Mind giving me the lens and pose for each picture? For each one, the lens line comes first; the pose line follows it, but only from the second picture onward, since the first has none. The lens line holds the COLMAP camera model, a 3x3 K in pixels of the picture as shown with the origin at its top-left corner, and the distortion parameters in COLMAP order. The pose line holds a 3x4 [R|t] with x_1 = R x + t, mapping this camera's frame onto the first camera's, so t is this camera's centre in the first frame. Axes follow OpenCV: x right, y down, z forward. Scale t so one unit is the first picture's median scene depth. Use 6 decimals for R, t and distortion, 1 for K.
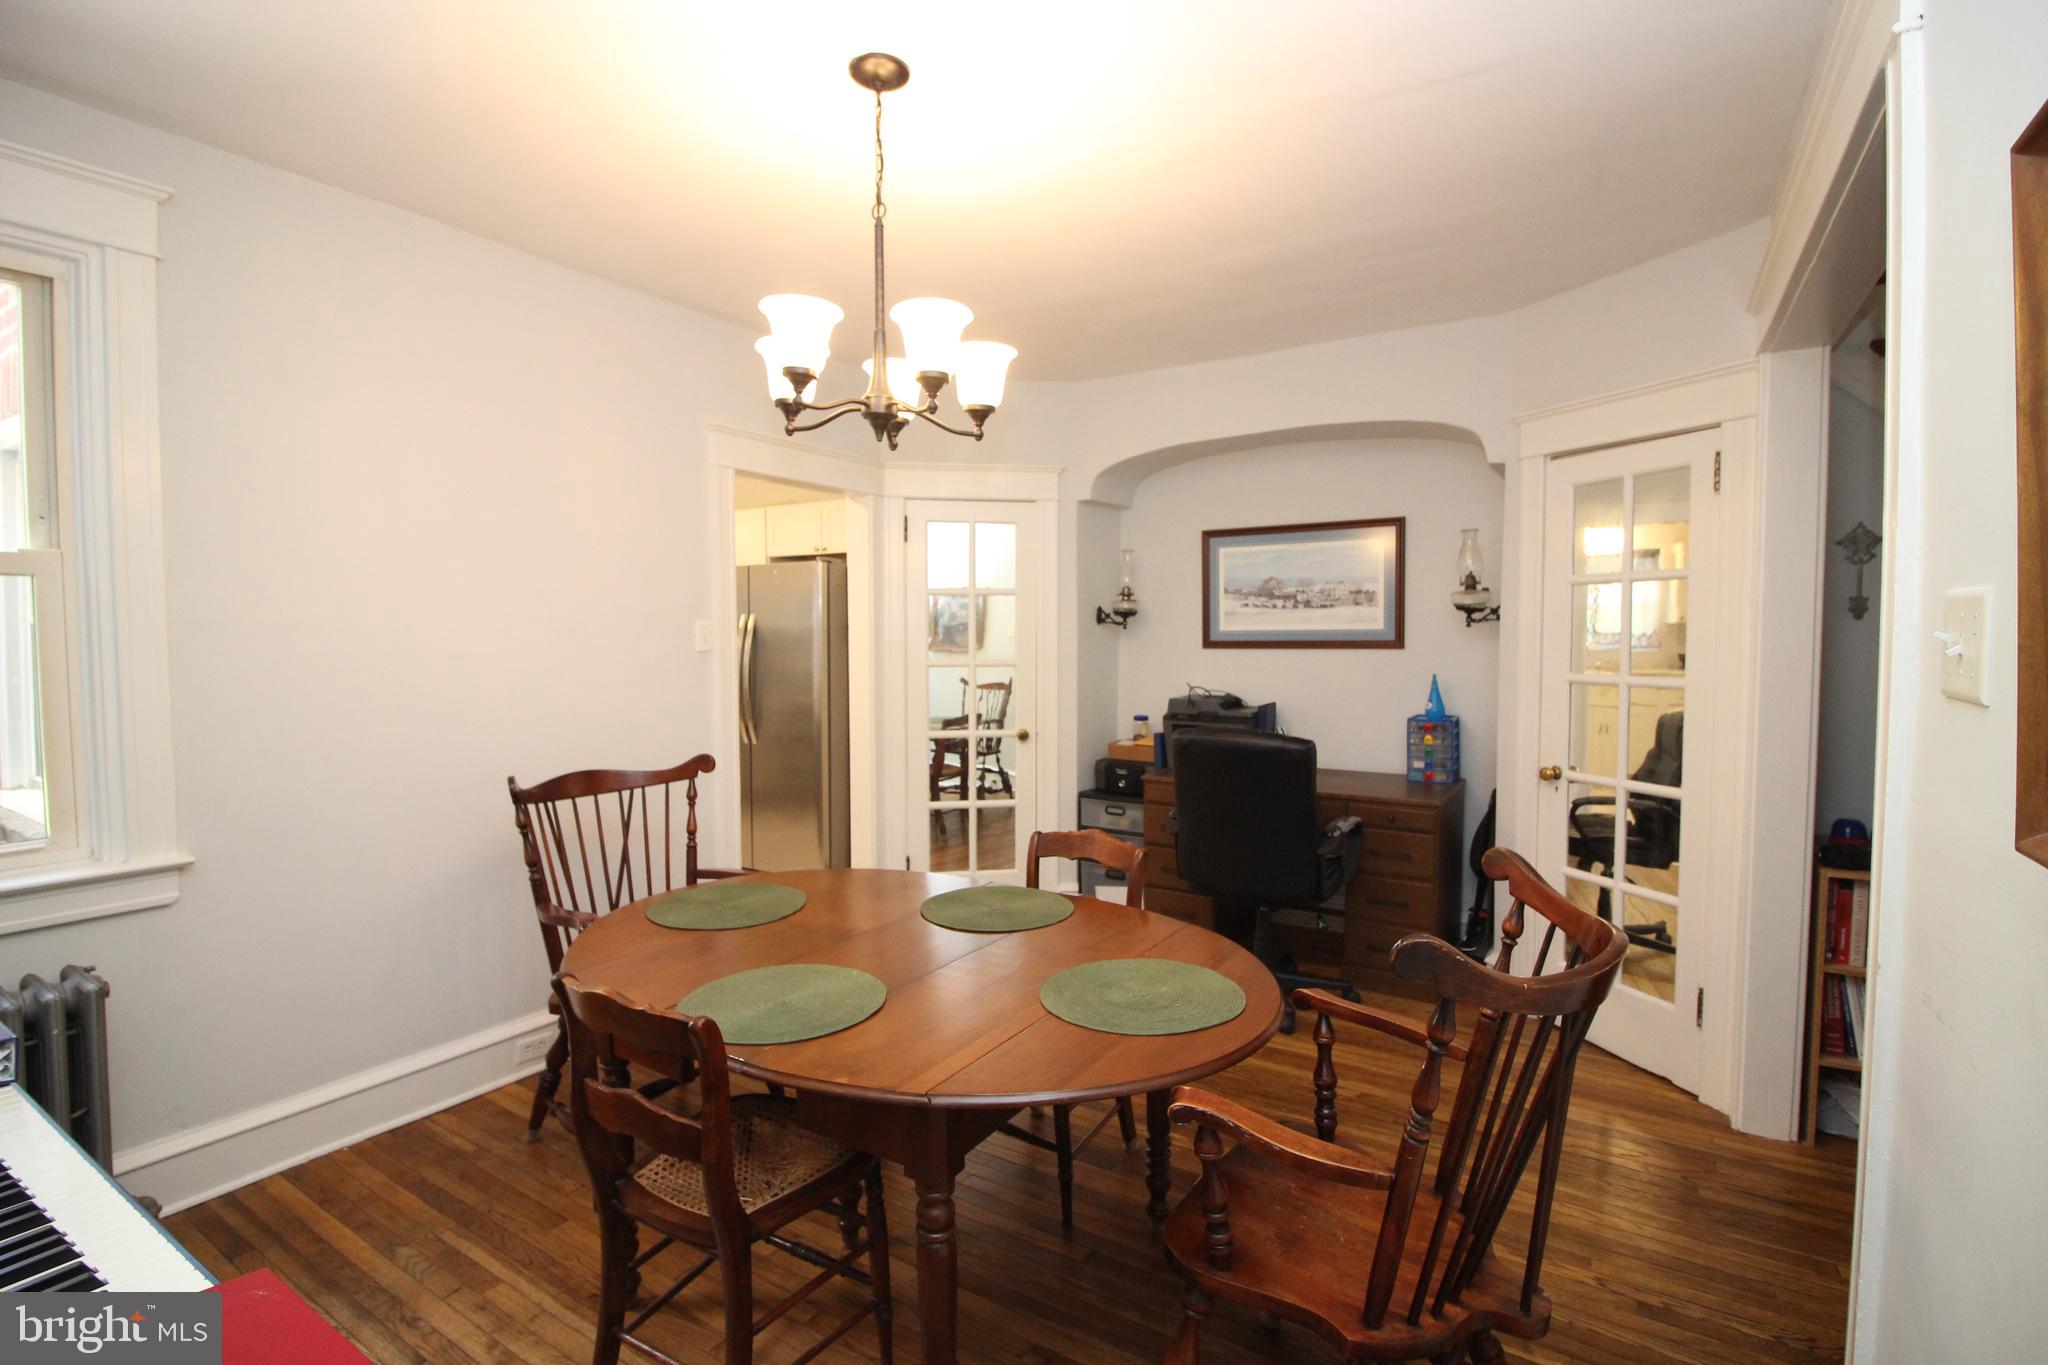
lens RADIAL K [[944.8, 0, 1033.8], [0, 944.8, 662.6], [0, 0, 1]] dist [0.001745, -0.016457]
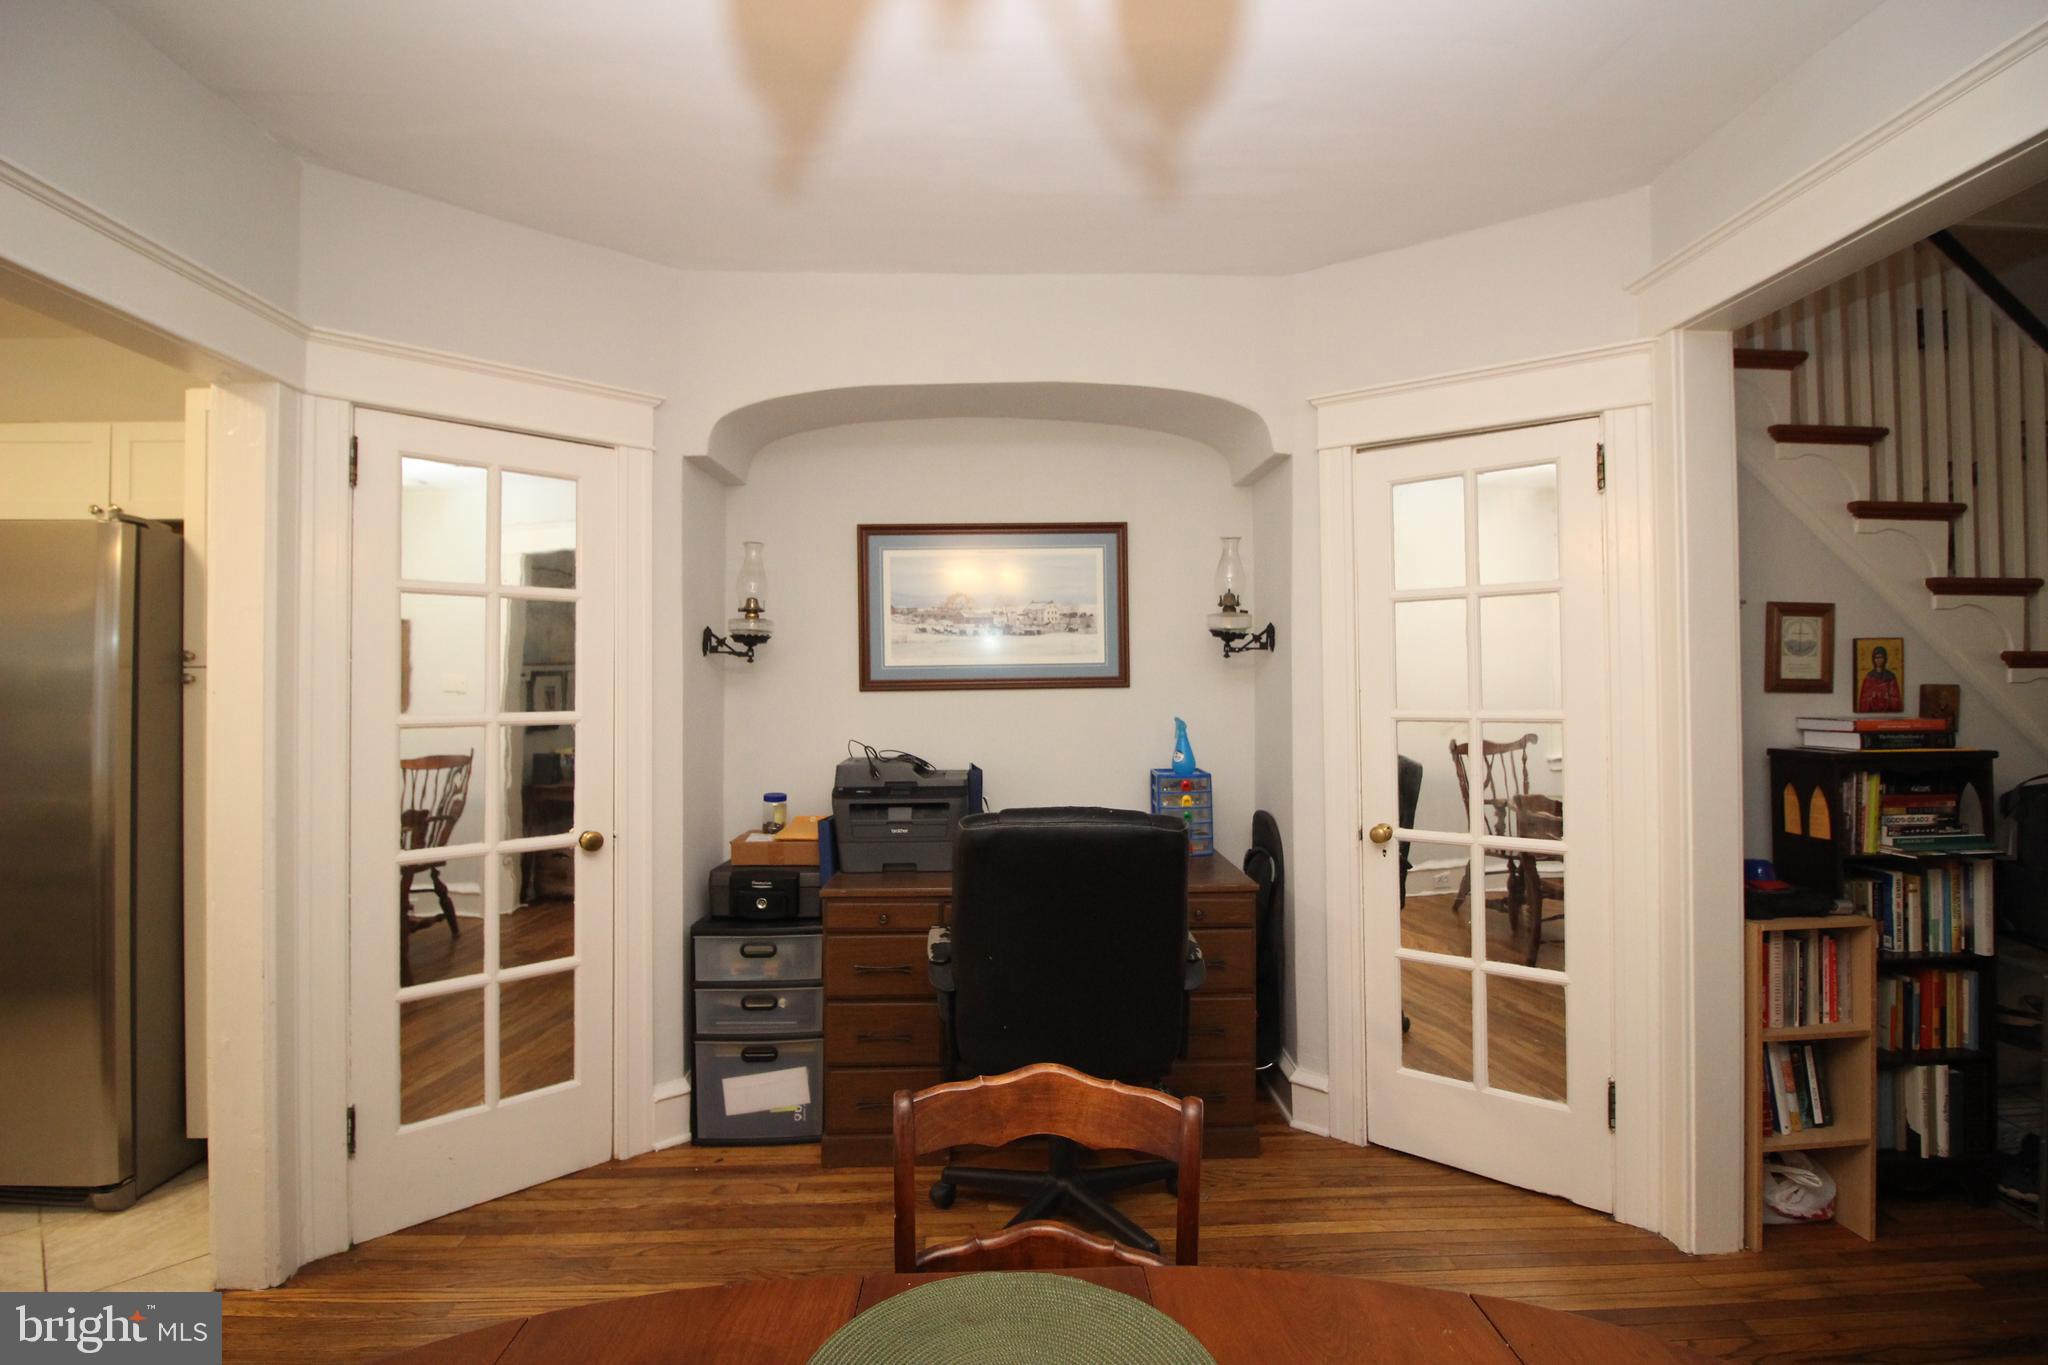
lens RADIAL K [[944.8, 0, 1033.8], [0, 944.8, 662.6], [0, 0, 1]] dist [0.001745, -0.016457]
pose [[0.824864, 0.009648, 0.565249, -0.117346], [0.026068, 0.998142, -0.055078, 0.006023], [-0.564730, 0.060166, 0.823079, 0.369948]]
